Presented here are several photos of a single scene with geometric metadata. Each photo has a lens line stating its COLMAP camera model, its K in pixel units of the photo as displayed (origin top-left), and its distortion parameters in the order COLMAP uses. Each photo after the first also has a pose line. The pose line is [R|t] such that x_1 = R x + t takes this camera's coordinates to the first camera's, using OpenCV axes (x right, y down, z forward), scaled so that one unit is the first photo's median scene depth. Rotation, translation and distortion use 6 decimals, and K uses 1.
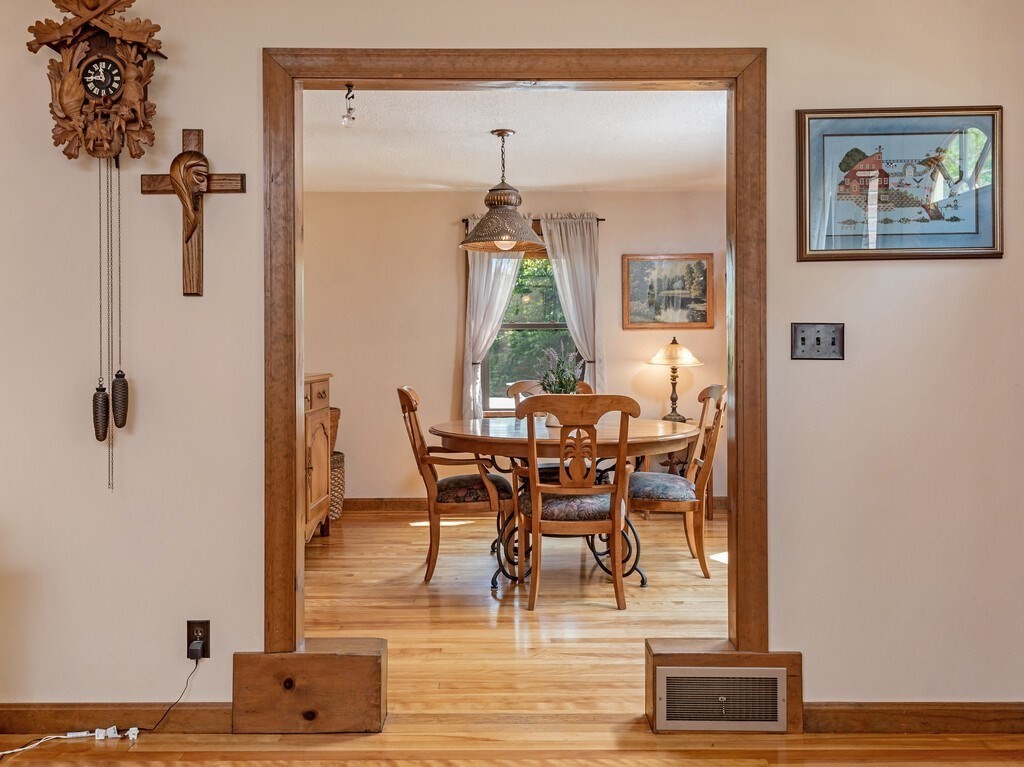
lens RADIAL K [[899.1, 0, 512.0], [0, 899.1, 383.5], [0, 0, 1]] dist [0.015738, -0.000996]
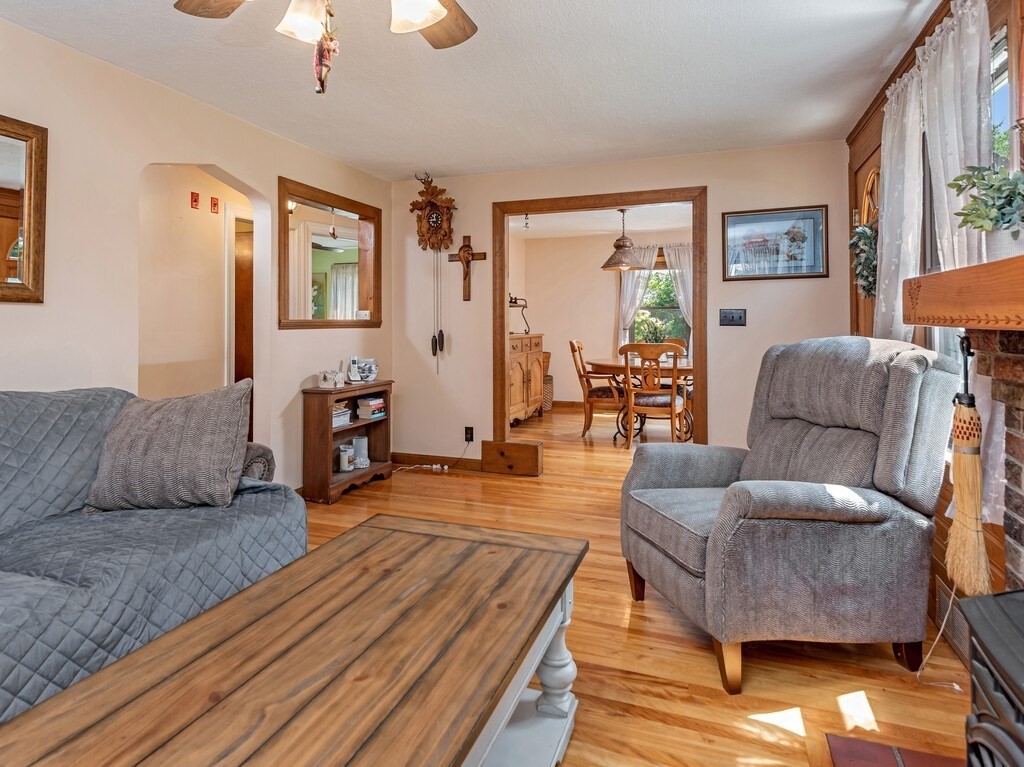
lens RADIAL K [[539.2, 0, 512.0], [0, 539.2, 383.5], [0, 0, 1]] dist [-0.000279, -0.000084]
pose [[0.958200, 0.031904, -0.284316, 0.204048], [-0.010105, 0.996917, 0.077811, 0.016837], [0.285922, -0.071686, 0.955568, -0.430118]]
